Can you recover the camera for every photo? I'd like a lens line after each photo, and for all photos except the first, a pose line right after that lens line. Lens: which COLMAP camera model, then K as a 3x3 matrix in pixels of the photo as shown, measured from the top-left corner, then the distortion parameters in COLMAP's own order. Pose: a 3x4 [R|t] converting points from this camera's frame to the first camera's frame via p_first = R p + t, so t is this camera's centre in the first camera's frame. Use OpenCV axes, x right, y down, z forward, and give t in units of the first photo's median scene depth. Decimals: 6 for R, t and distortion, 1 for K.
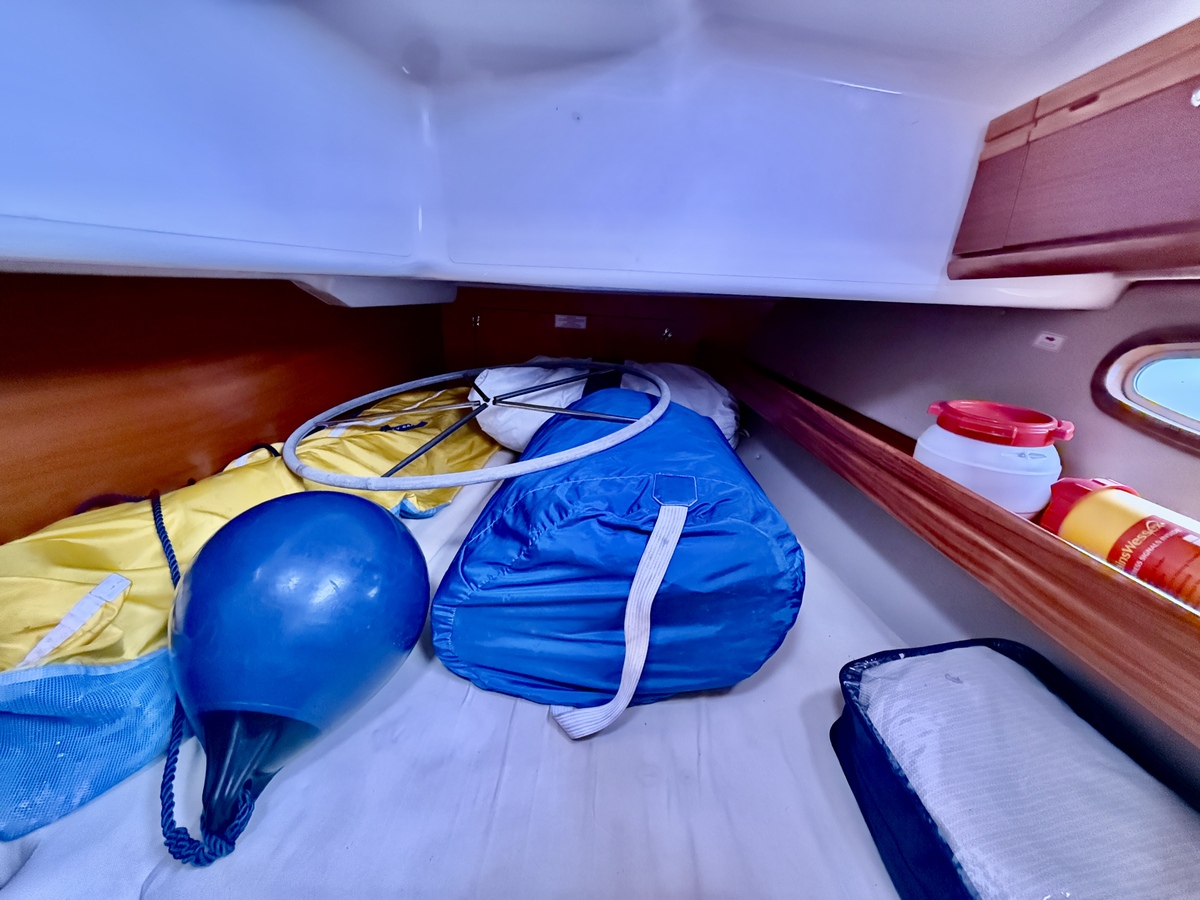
lens RADIAL K [[479.3, 0, 602.3], [0, 479.3, 450.6], [0, 0, 1]] dist [-0.001355, -0.000032]
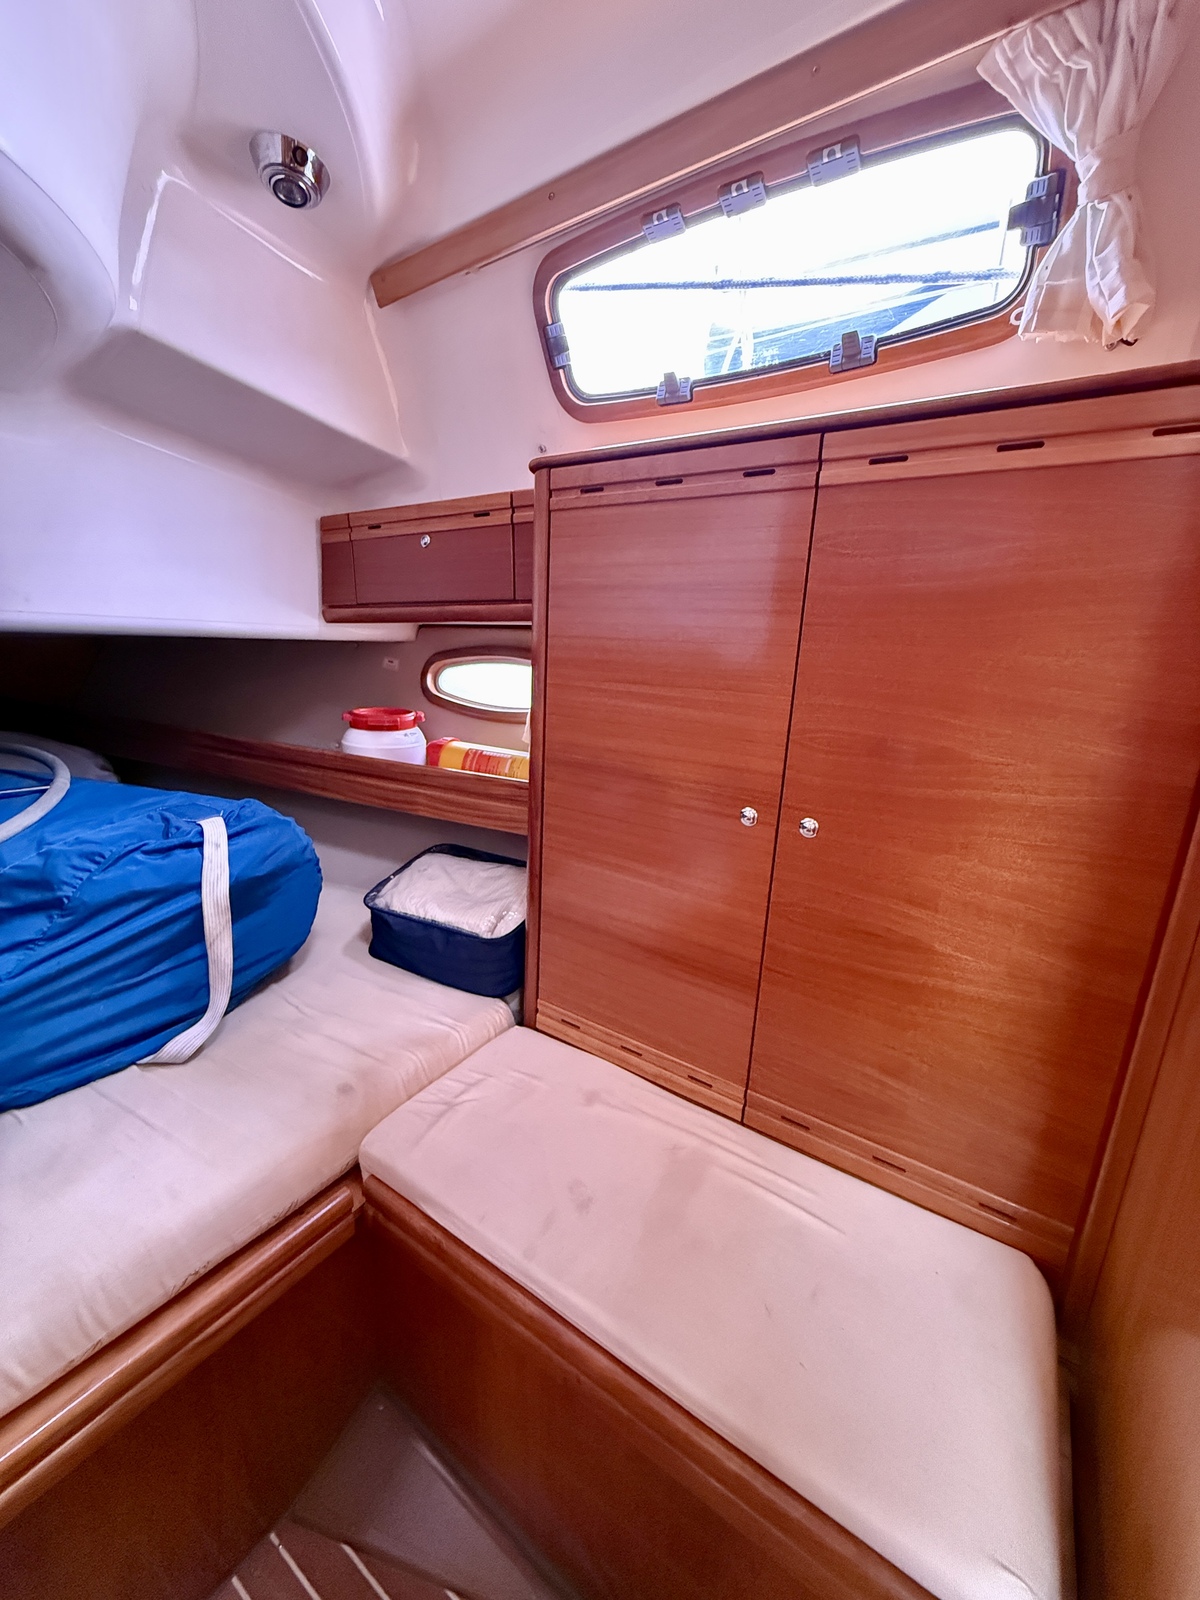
lens RADIAL K [[644.7, 0, 597.5], [0, 644.7, 800.1], [0, 0, 1]] dist [0.000111, 0.000172]
pose [[0.455647, -0.237542, 0.857881, -0.683503], [0.277215, 0.953679, 0.116830, 0.137917], [-0.845895, 0.184584, 0.500391, -0.531897]]
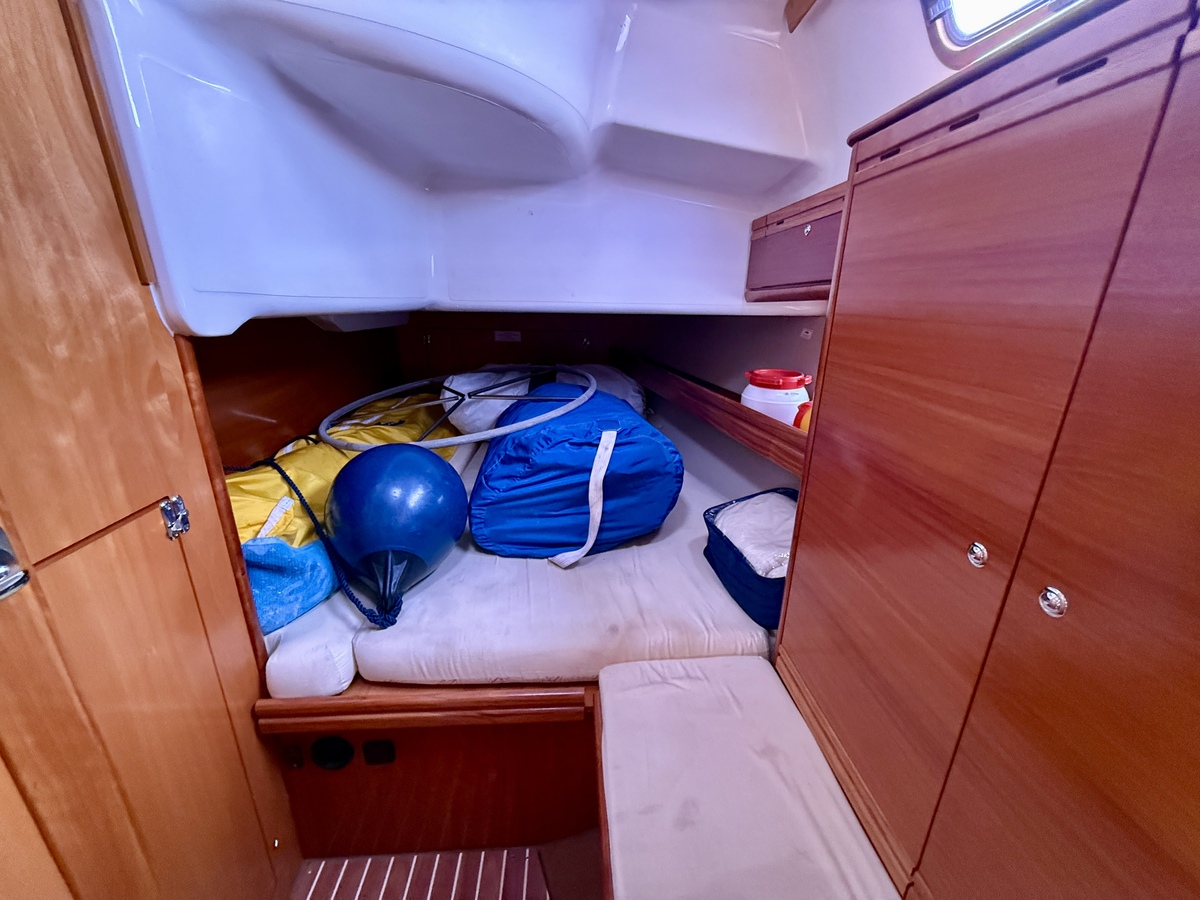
lens RADIAL K [[479.3, 0, 602.3], [0, 479.3, 450.6], [0, 0, 1]] dist [-0.001355, -0.000032]
pose [[0.982143, -0.084554, 0.168065, -0.176308], [0.088597, 0.995928, -0.016689, 0.200220], [-0.165969, 0.031281, 0.985635, -0.740826]]
